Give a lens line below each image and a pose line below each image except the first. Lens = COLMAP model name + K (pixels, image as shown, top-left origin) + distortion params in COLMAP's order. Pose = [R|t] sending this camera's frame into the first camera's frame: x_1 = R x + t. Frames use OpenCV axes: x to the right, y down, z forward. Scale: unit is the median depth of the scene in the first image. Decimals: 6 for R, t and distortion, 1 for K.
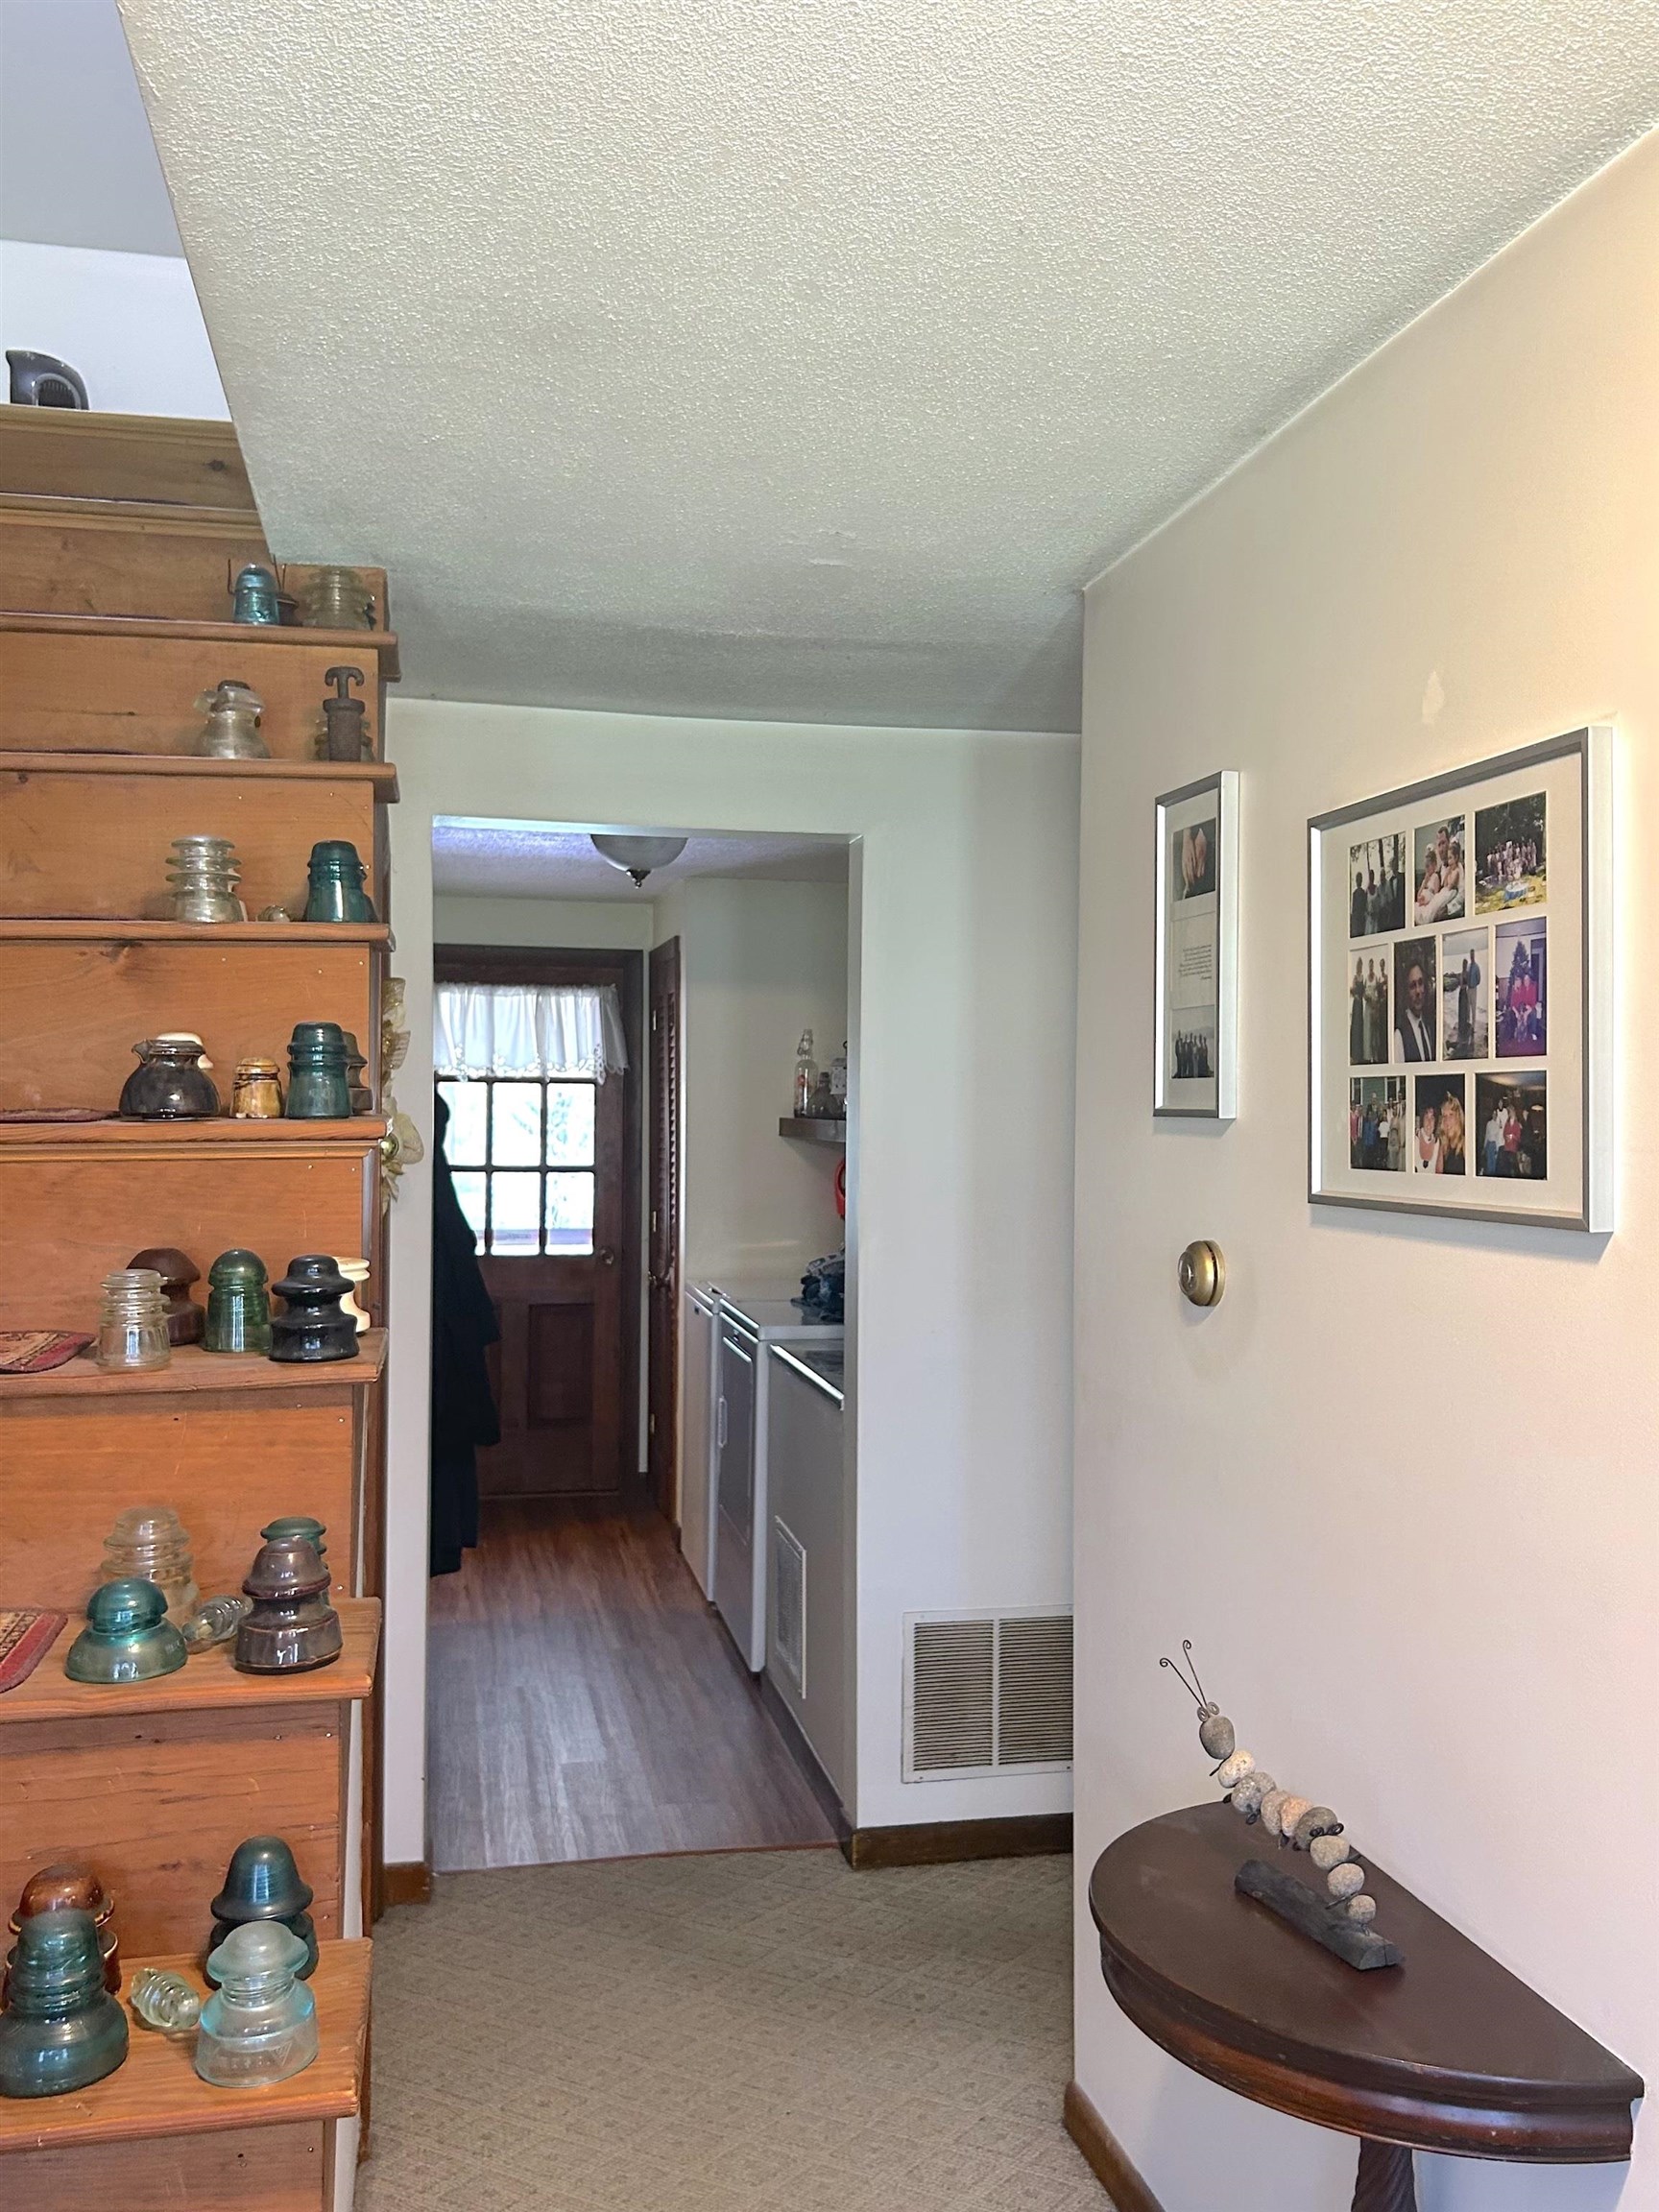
lens RADIAL K [[1956.4, 0, 836.3], [0, 1956.4, 1108.7], [0, 0, 1]] dist [0.026677, 0.009436]
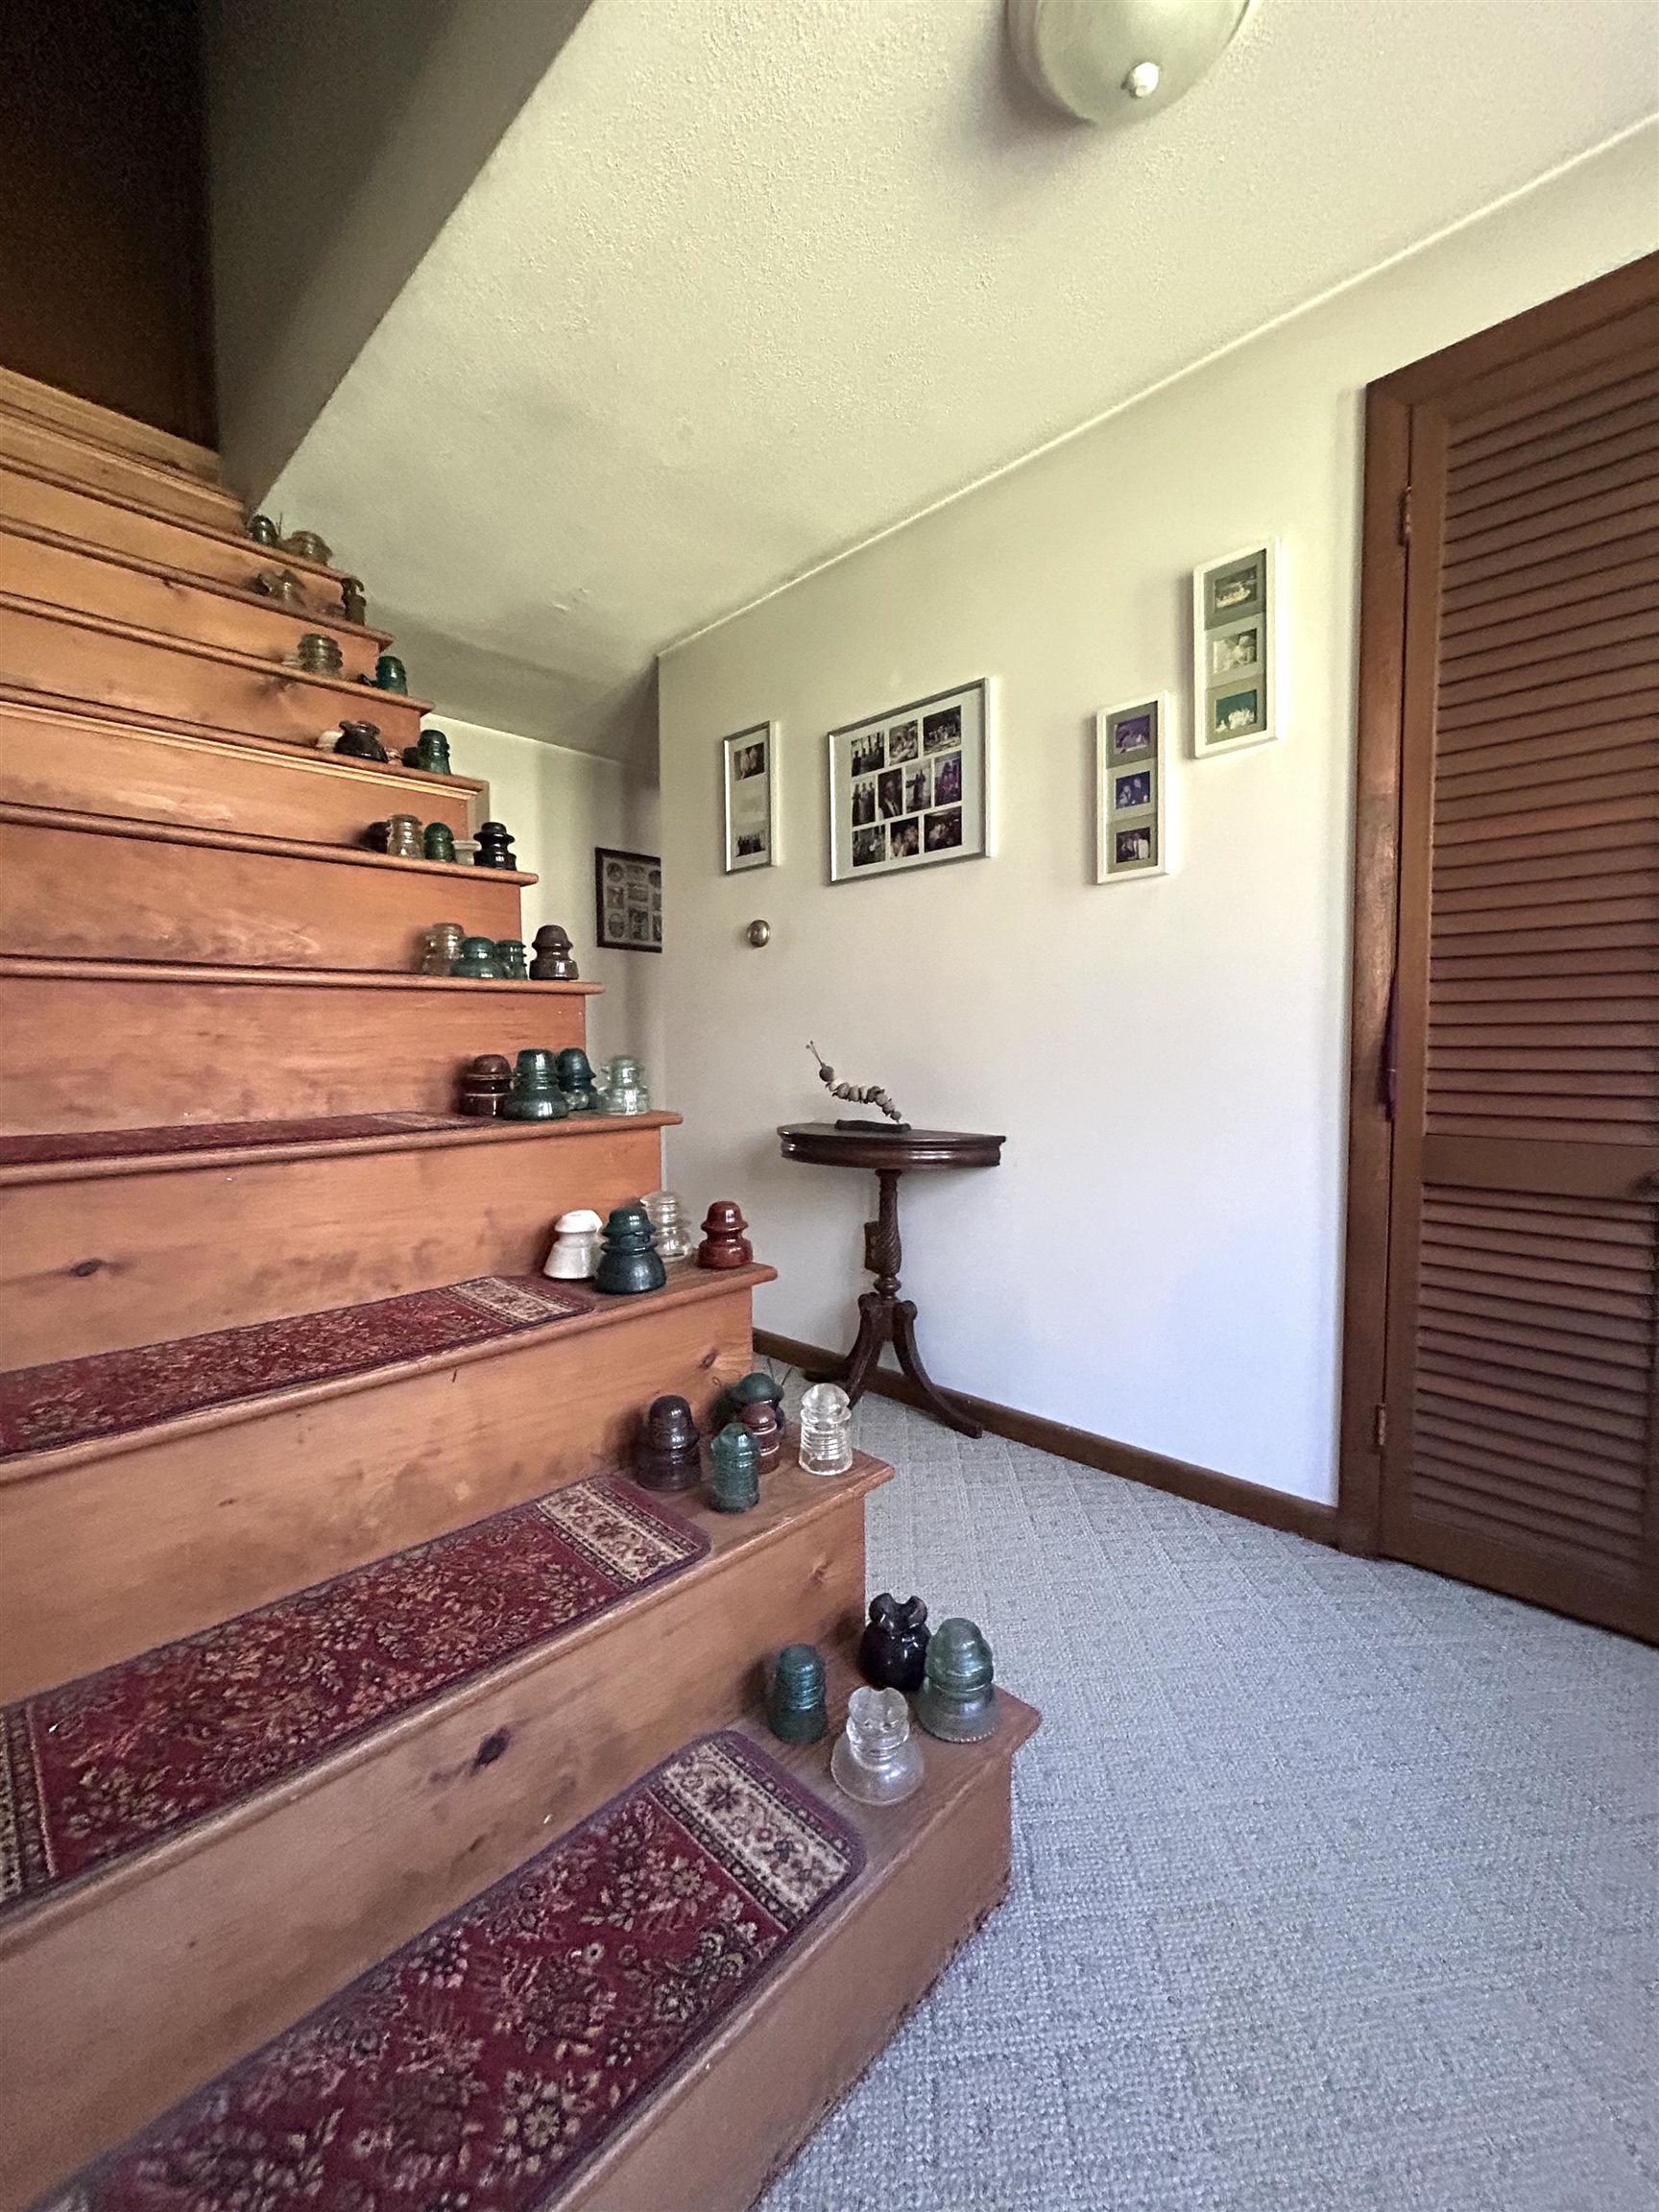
lens RADIAL K [[894.1, 0, 839.8], [0, 894.1, 1103.8], [0, 0, 1]] dist [-0.003073, 0.001564]
pose [[0.827524, -0.043345, 0.559755, -0.448080], [0.008194, 0.997842, 0.065155, 0.277128], [-0.561371, -0.049330, 0.826093, 0.009138]]
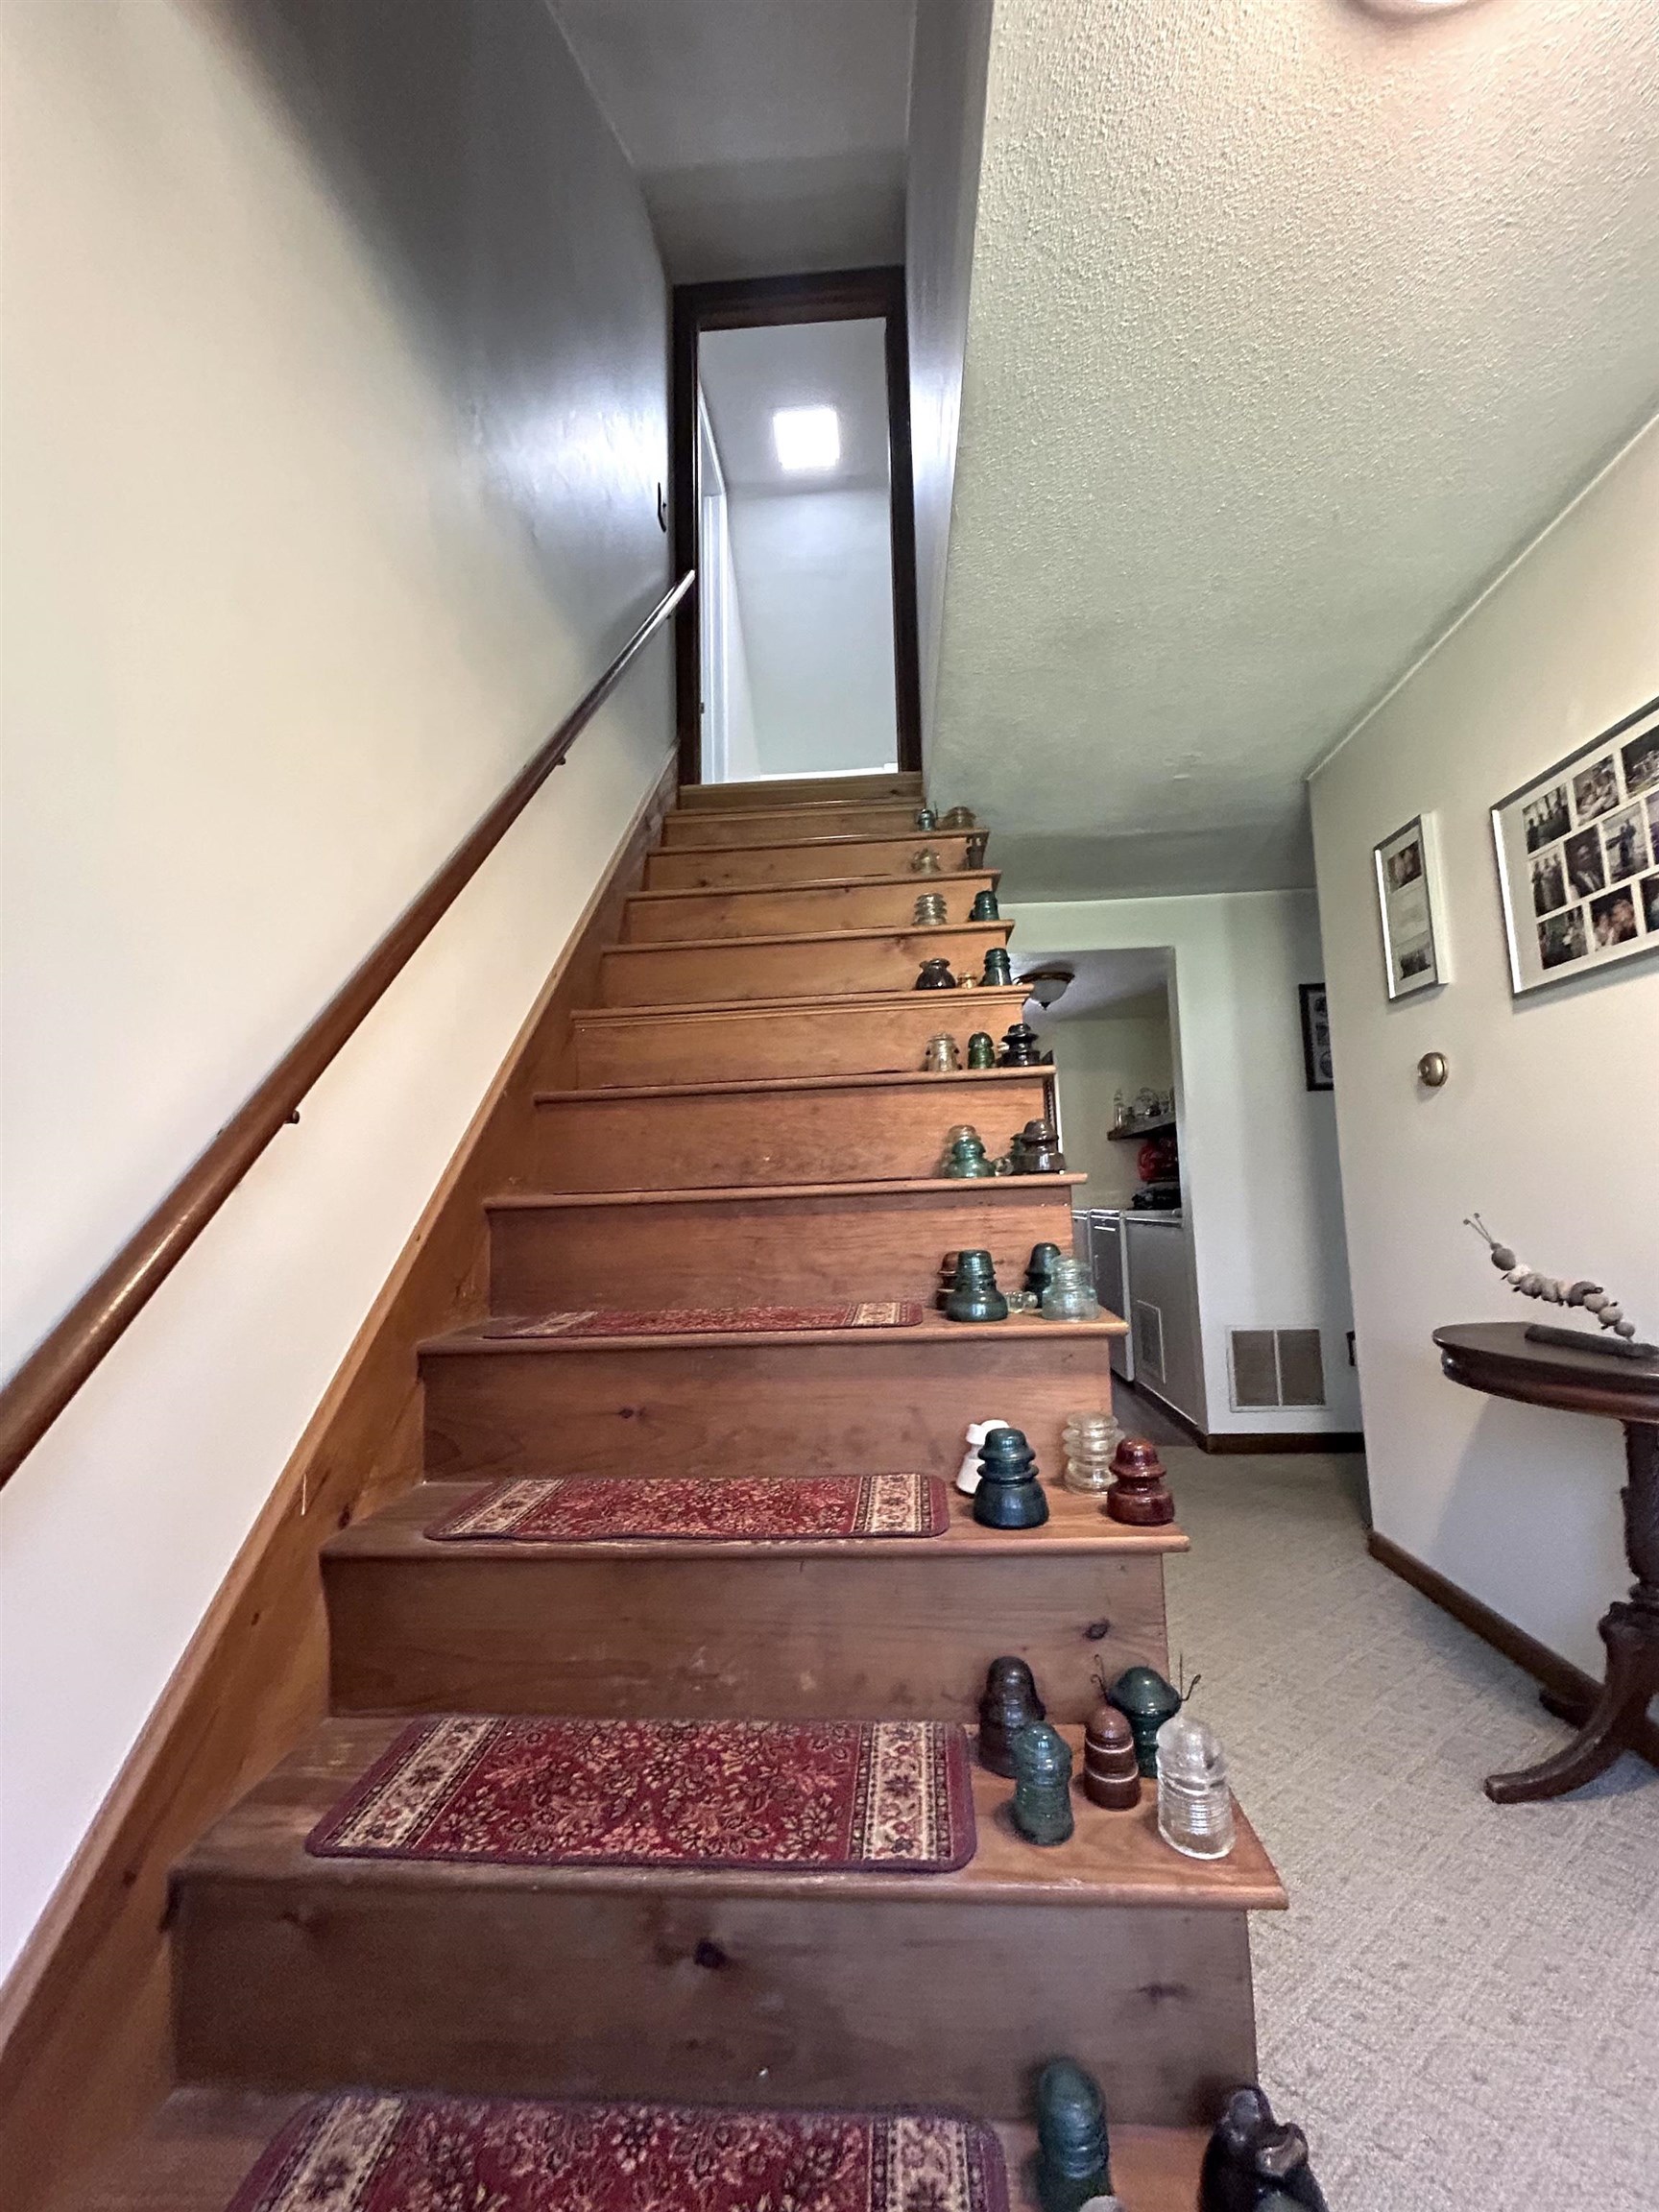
lens RADIAL K [[894.1, 0, 829.2], [0, 894.1, 1105.1], [0, 0, 1]] dist [-0.003073, 0.001564]
pose [[0.958943, -0.062432, -0.276640, -0.177434], [0.034366, 0.993860, -0.105169, 0.235982], [0.281508, 0.091344, 0.955201, -0.014305]]
